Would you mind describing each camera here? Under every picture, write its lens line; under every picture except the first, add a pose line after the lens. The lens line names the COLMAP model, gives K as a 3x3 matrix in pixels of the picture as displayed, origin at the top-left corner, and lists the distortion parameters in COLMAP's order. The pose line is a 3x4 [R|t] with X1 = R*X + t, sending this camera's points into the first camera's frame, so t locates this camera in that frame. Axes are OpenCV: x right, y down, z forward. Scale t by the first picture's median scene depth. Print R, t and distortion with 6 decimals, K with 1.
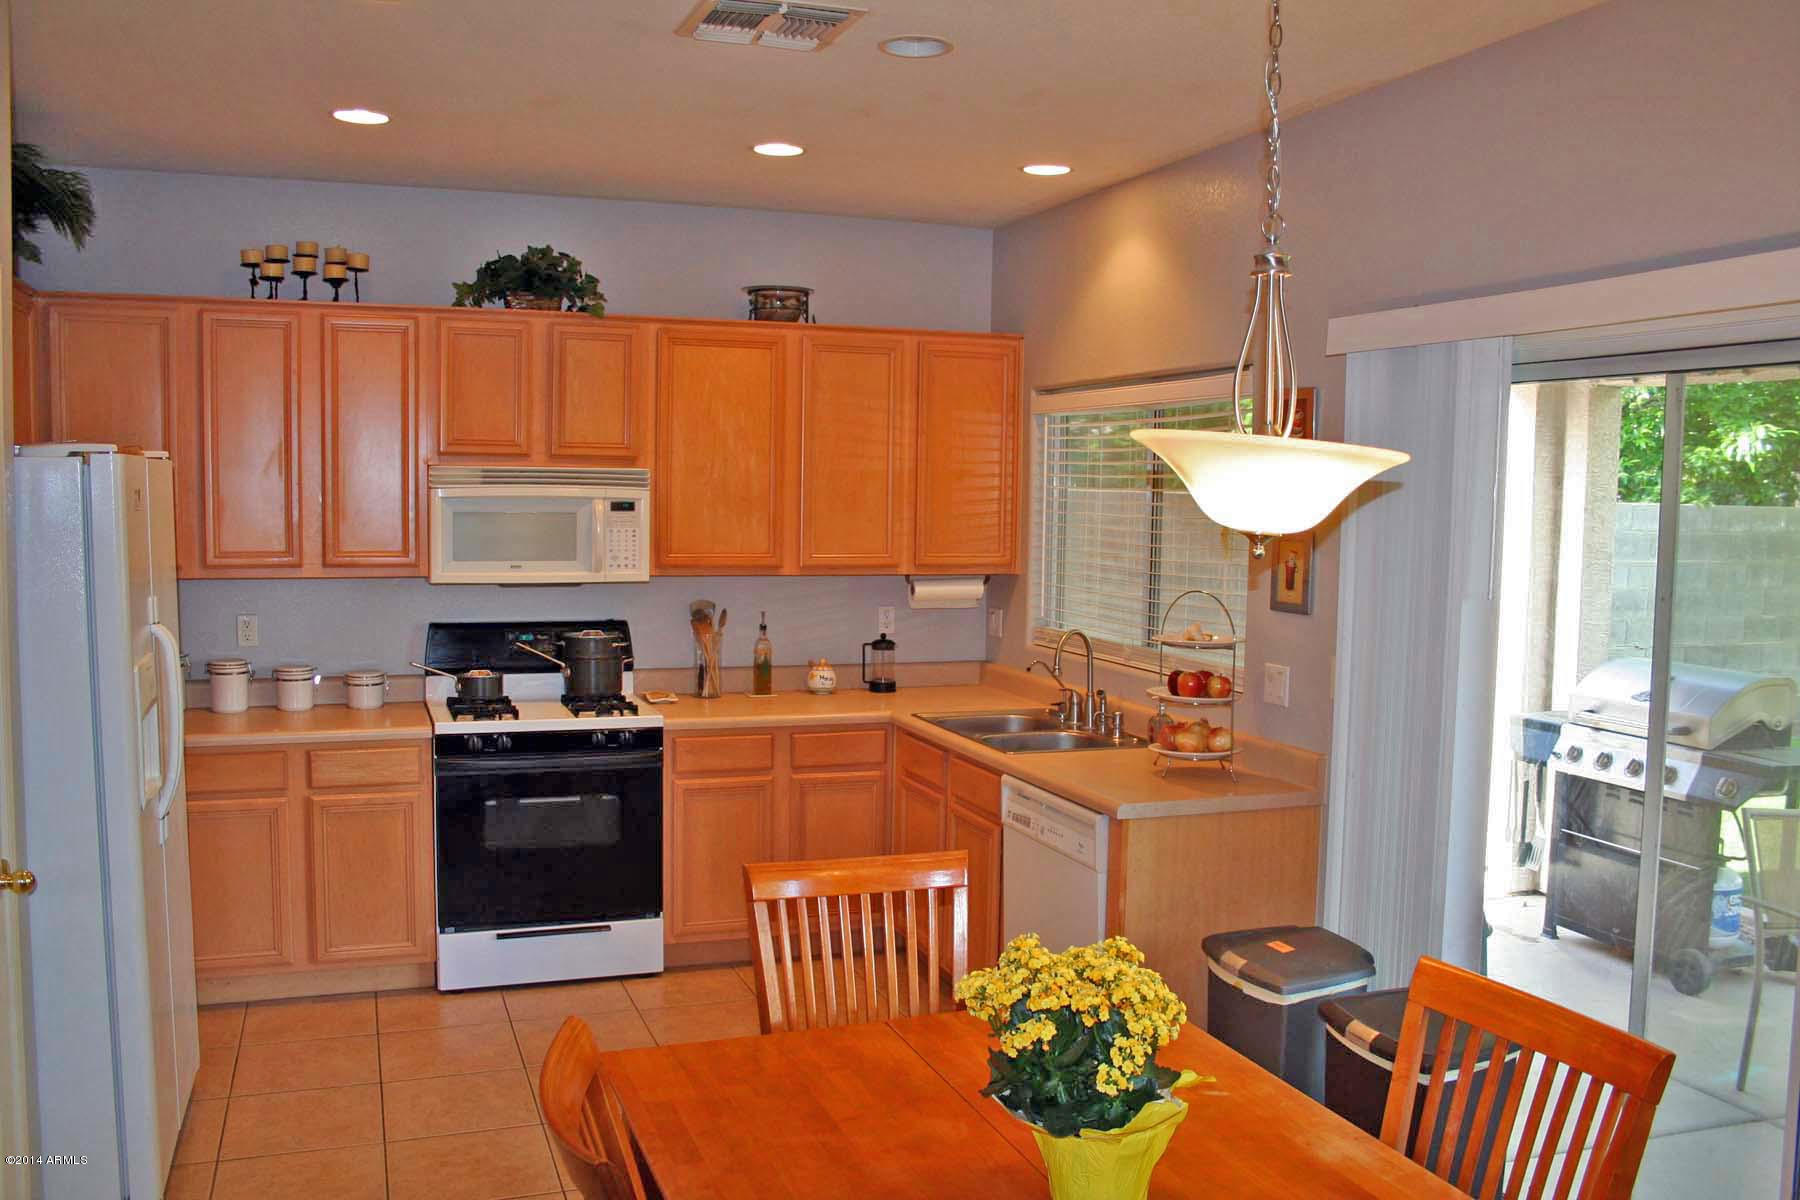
lens RADIAL K [[1494.3, 0, 906.4], [0, 1494.3, 605.4], [0, 0, 1]] dist [-0.153818, 0.136027]
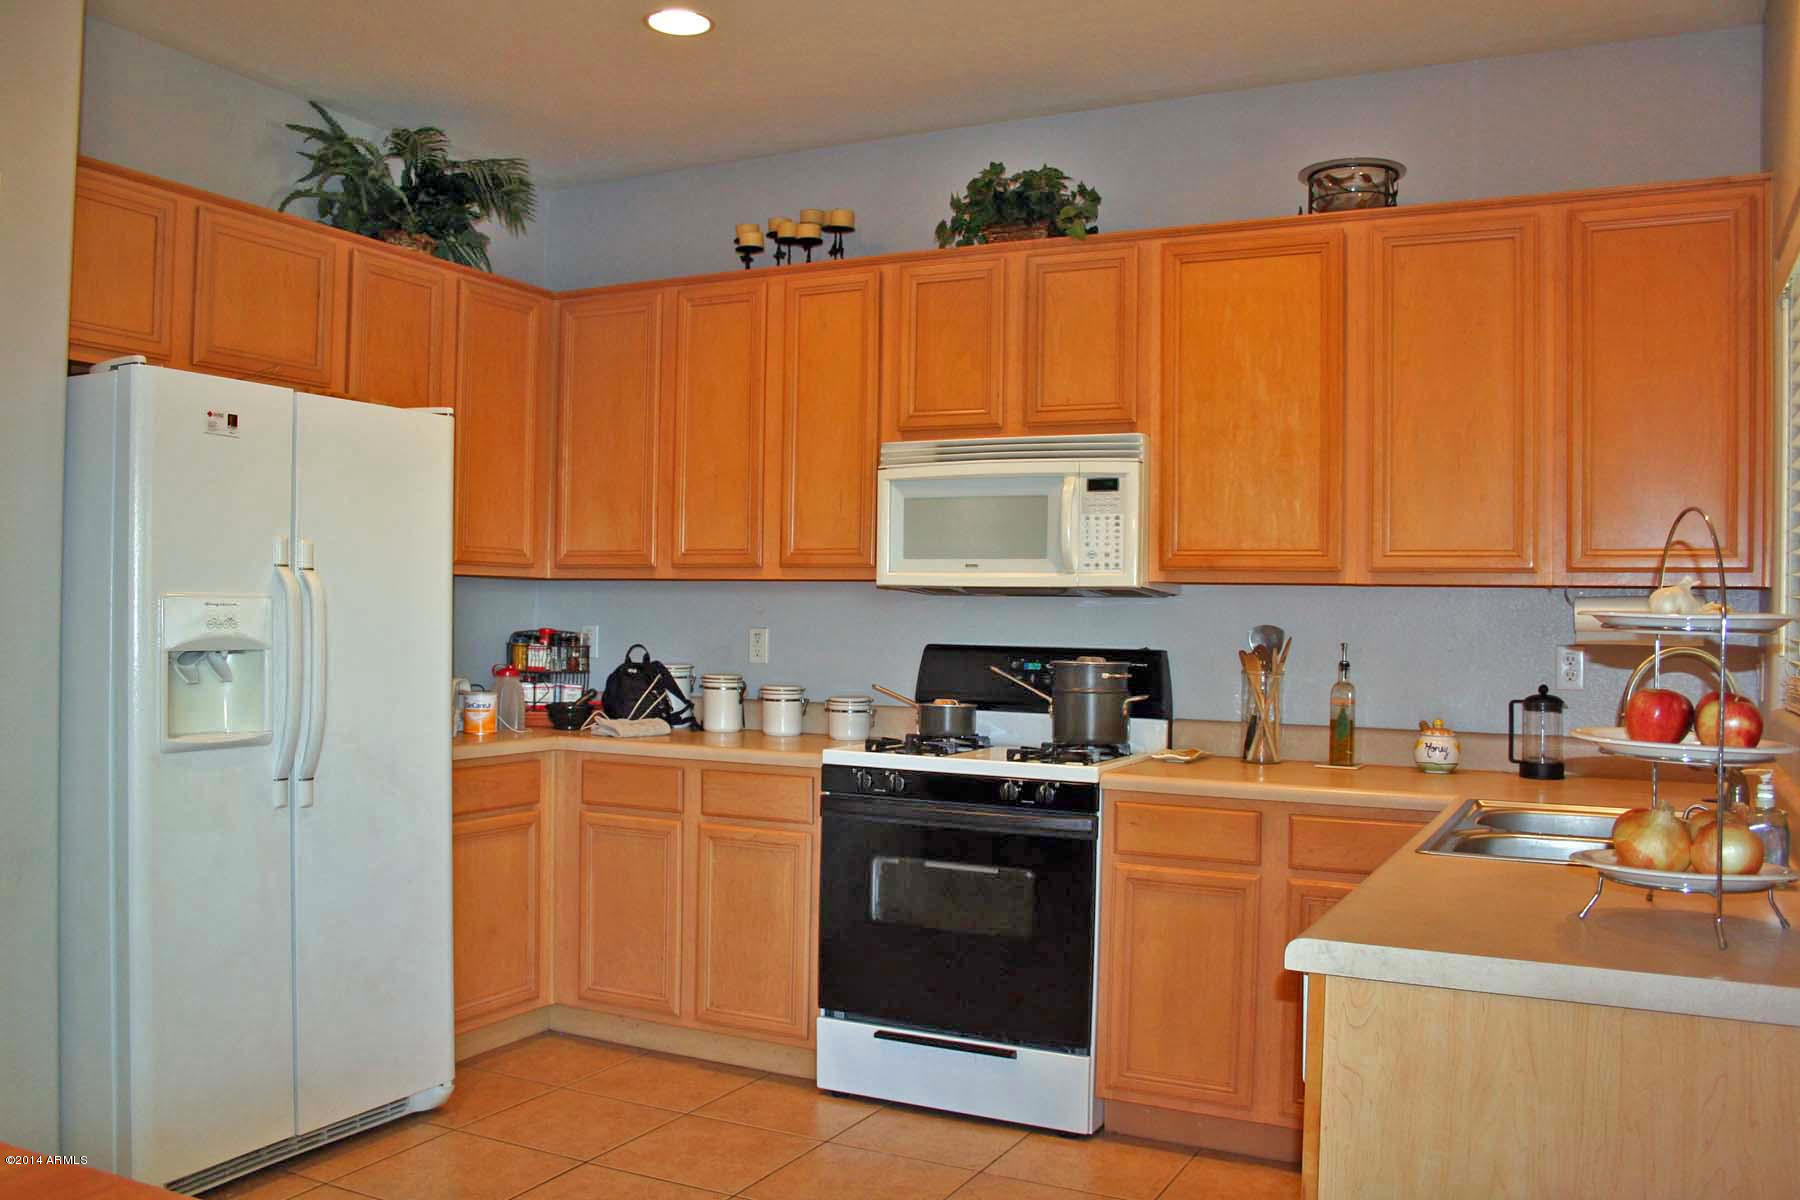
lens RADIAL K [[1494.3, 0, 906.4], [0, 1494.3, 605.4], [0, 0, 1]] dist [-0.153818, 0.136027]
pose [[0.682196, -0.010912, -0.731088, 0.284495], [-0.064332, 0.995115, -0.074882, 0.055059], [0.728333, 0.098117, 0.678162, 0.436067]]
